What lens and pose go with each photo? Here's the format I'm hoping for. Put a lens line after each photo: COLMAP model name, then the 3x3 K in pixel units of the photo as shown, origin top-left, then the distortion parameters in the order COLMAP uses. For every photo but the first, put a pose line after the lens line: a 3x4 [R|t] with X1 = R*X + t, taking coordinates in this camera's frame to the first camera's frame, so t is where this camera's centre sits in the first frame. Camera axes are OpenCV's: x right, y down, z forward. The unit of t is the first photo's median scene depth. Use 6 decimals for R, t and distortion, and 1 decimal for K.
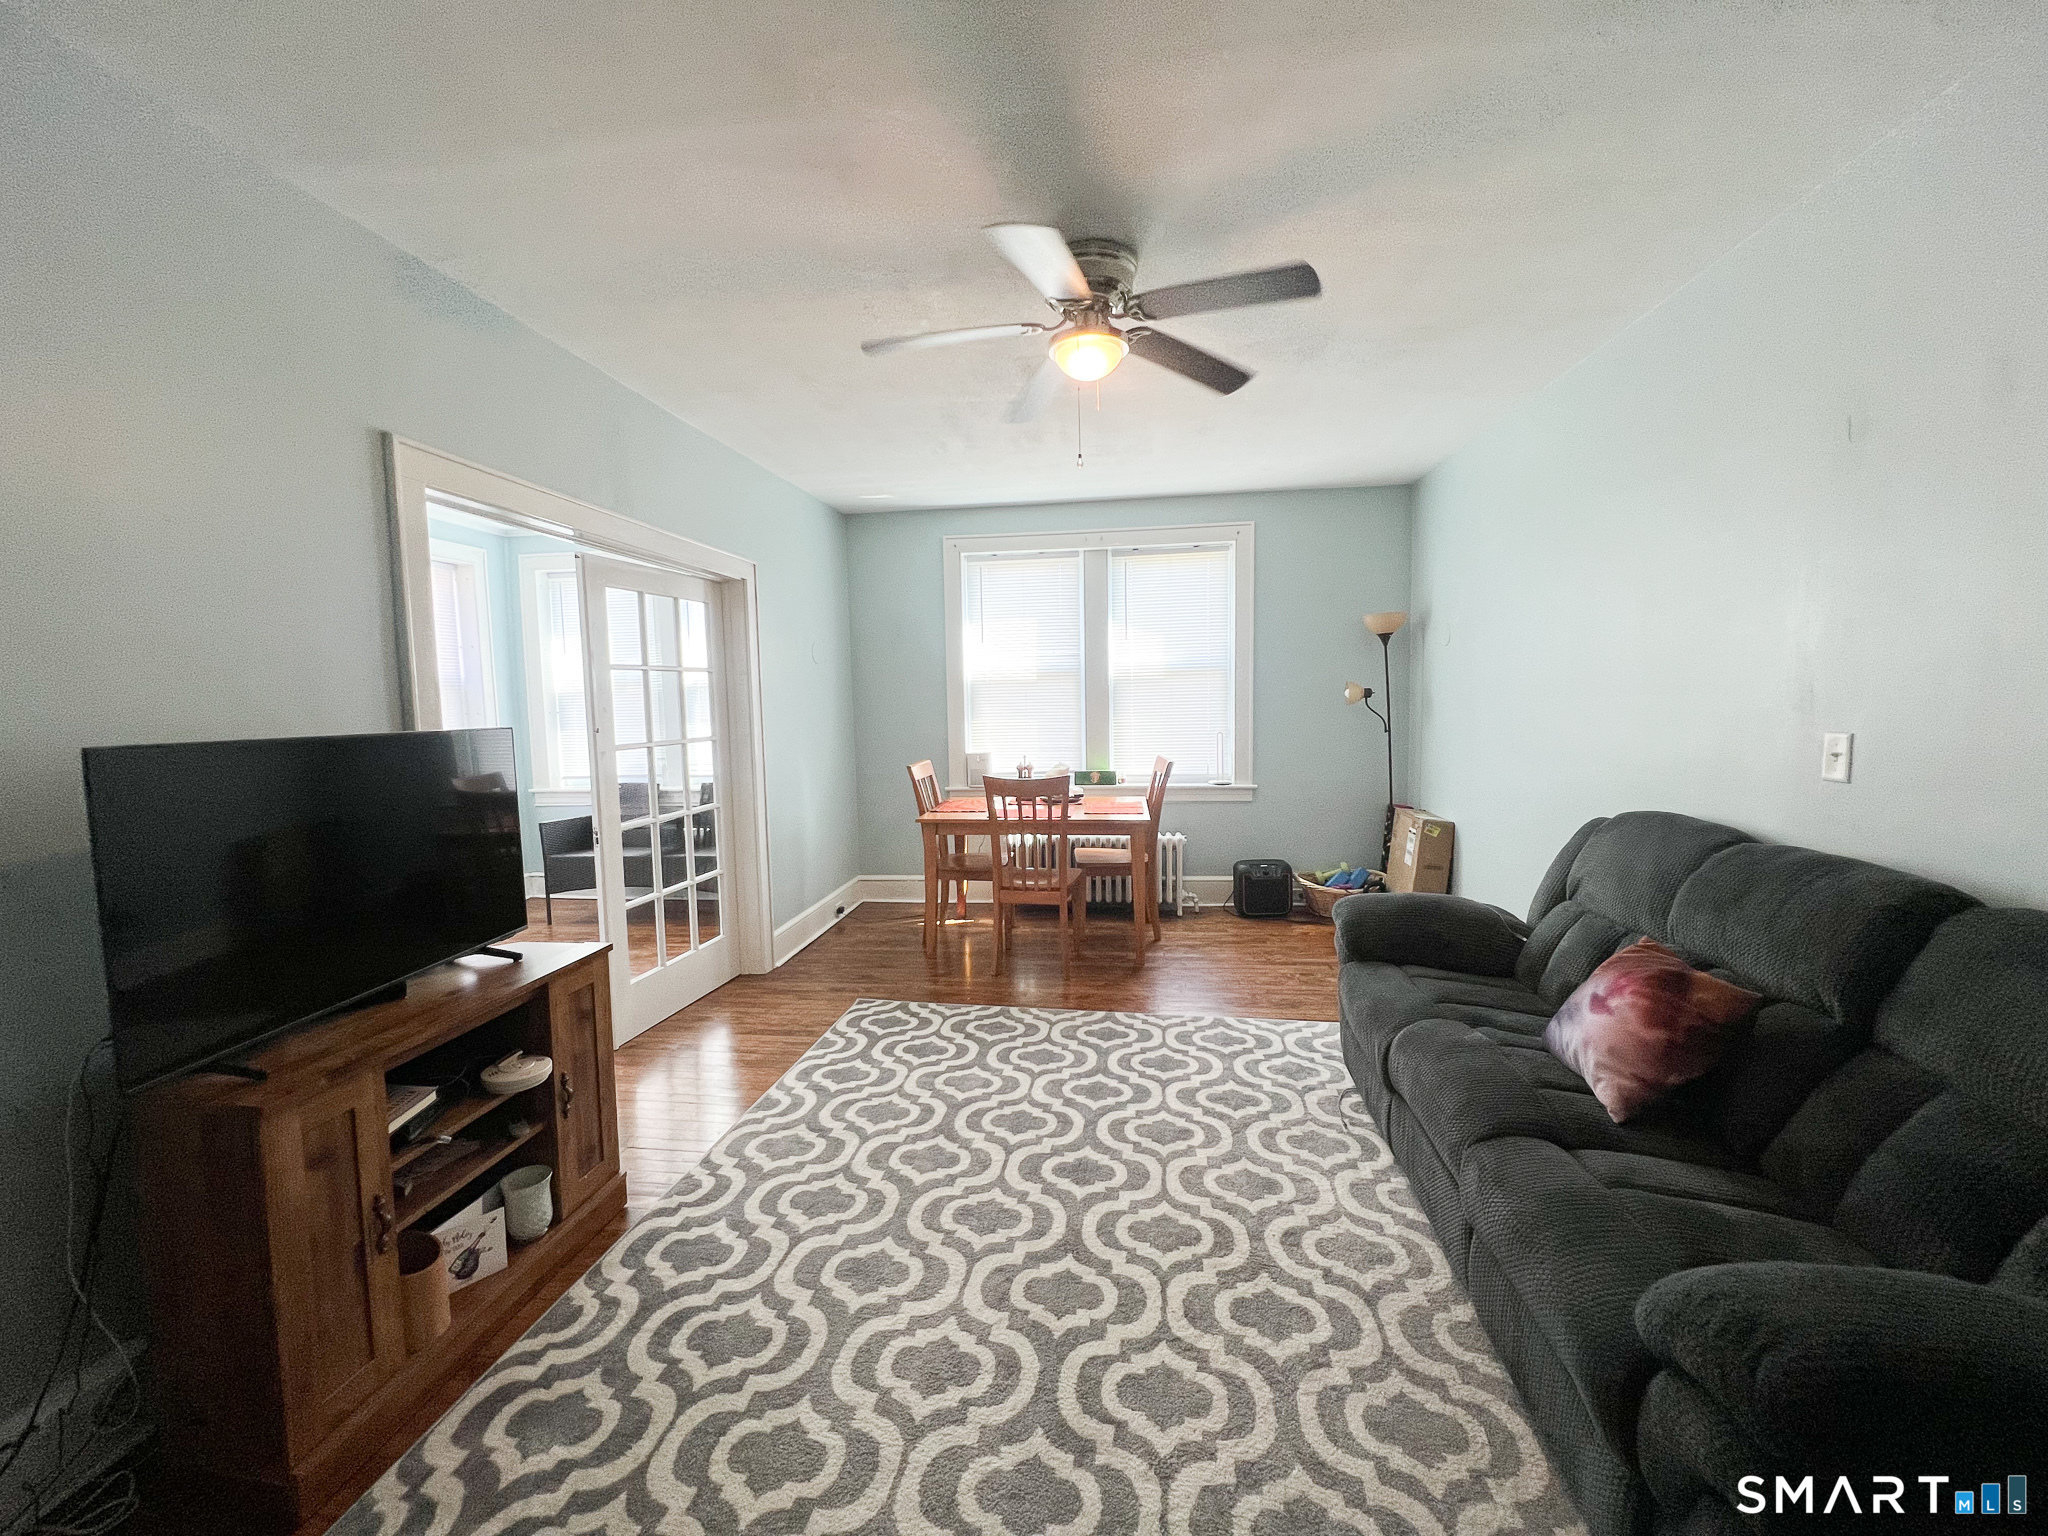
lens RADIAL K [[814.4, 0, 1024.0], [0, 814.4, 768.0], [0, 0, 1]] dist [-0.002668, 0.000425]
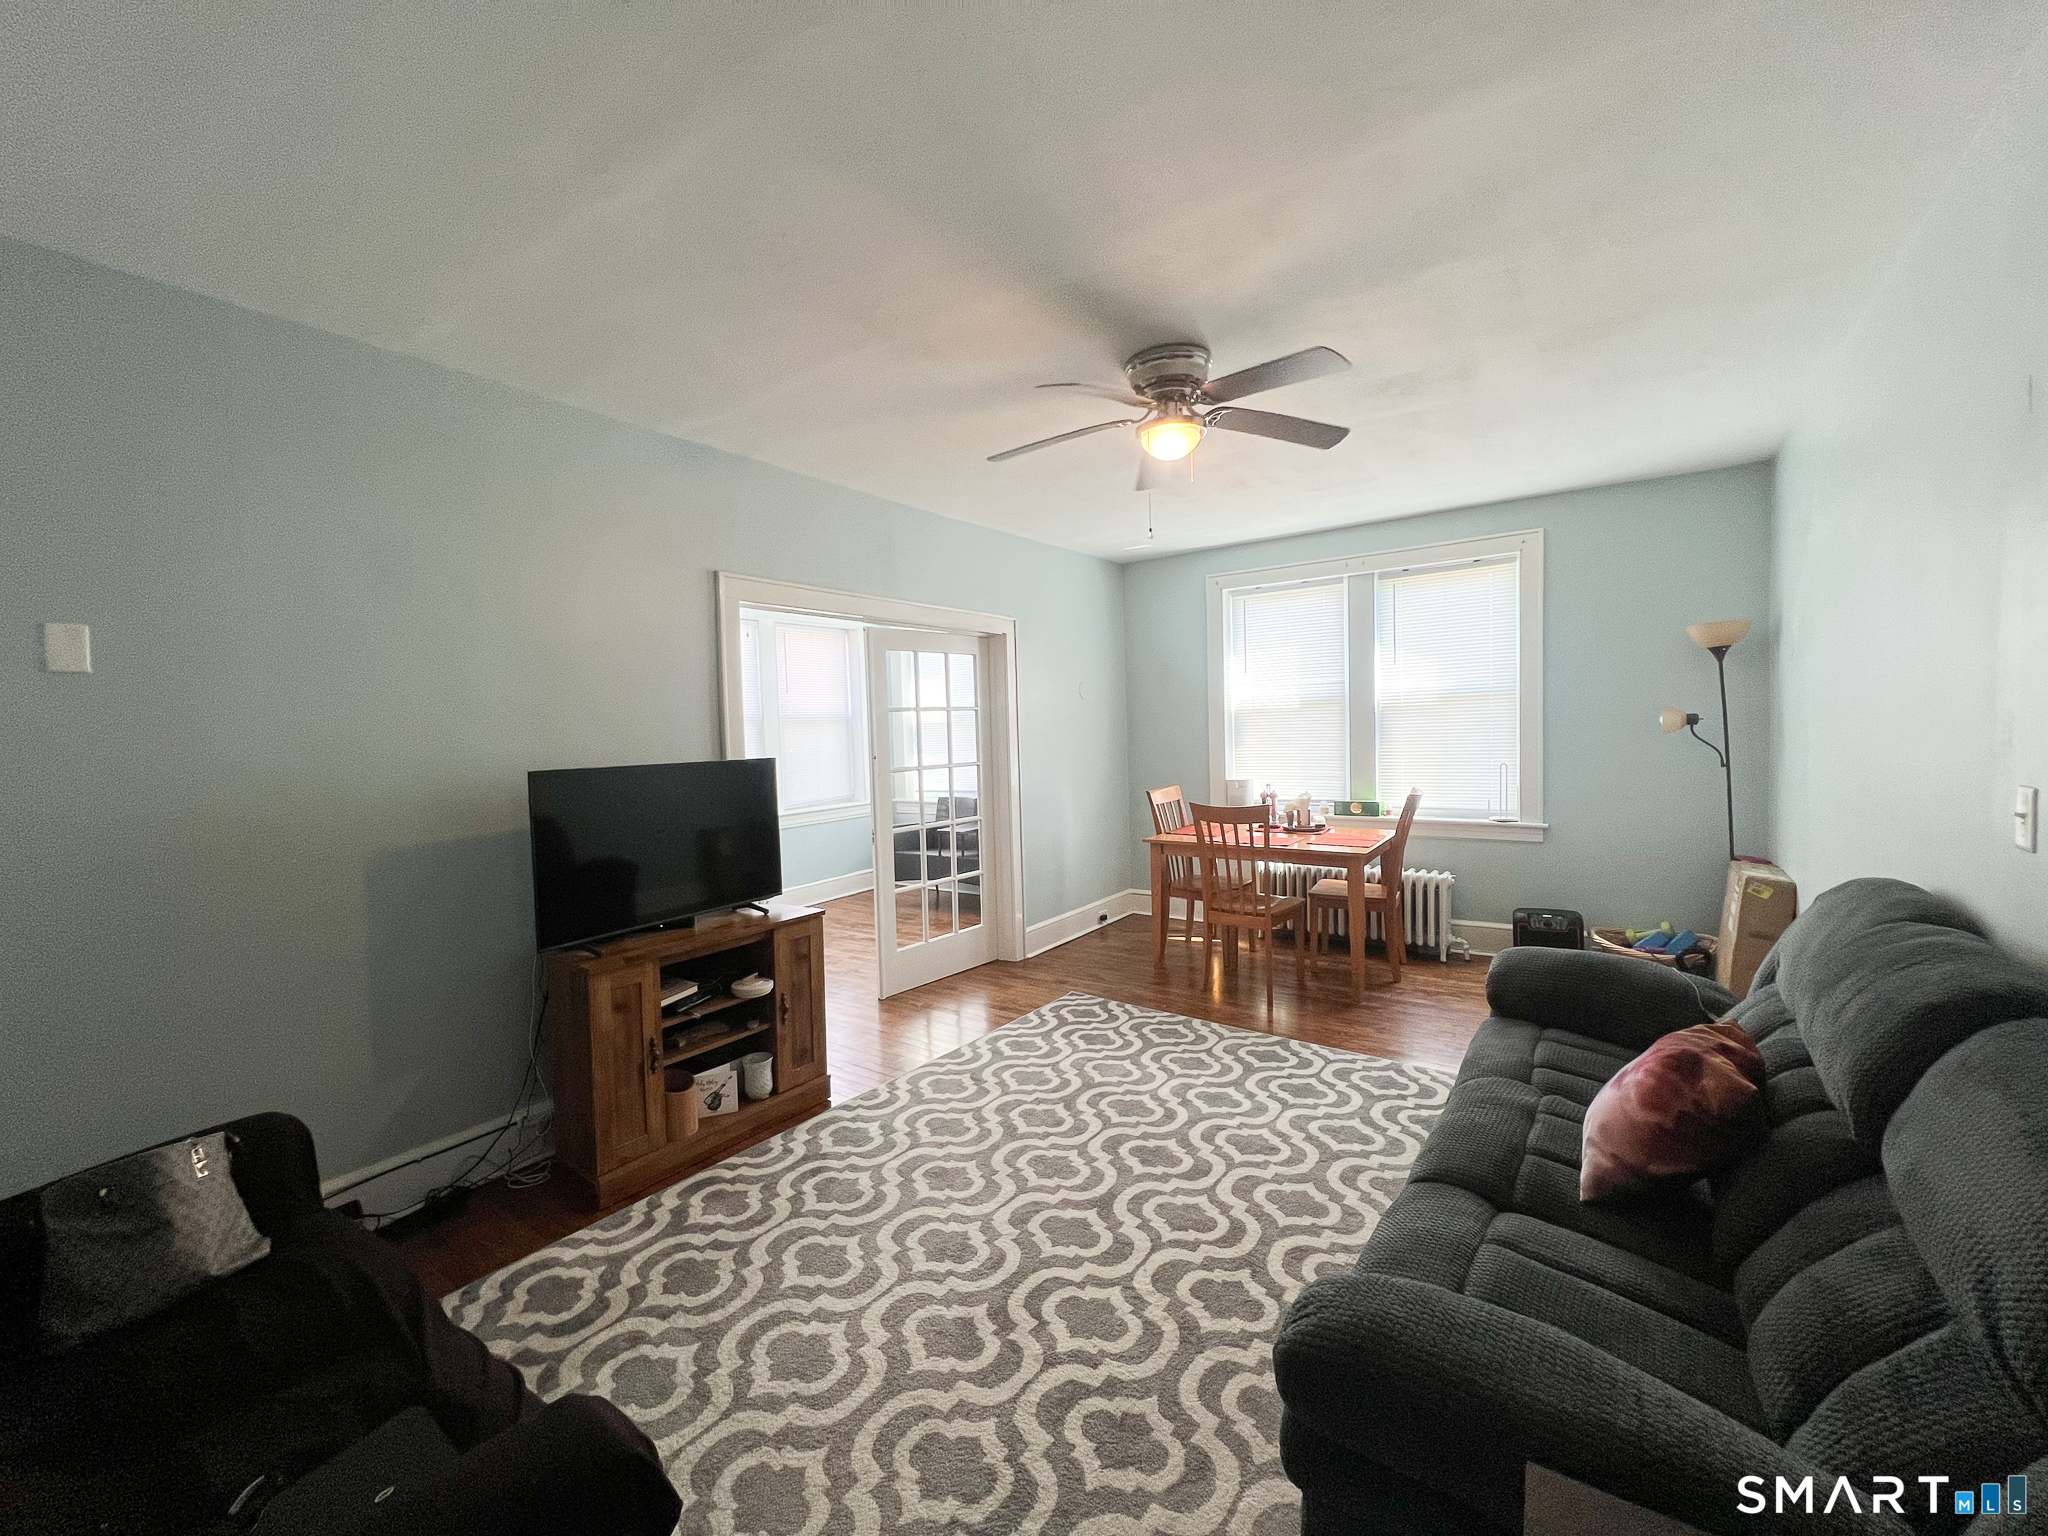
lens RADIAL K [[814.4, 0, 1024.0], [0, 814.4, 768.0], [0, 0, 1]] dist [-0.002668, 0.000425]
pose [[0.883991, 0.017107, -0.467191, 0.320738], [-0.028823, 0.999424, -0.017941, -0.012078], [0.466615, 0.029326, 0.883974, -0.072307]]
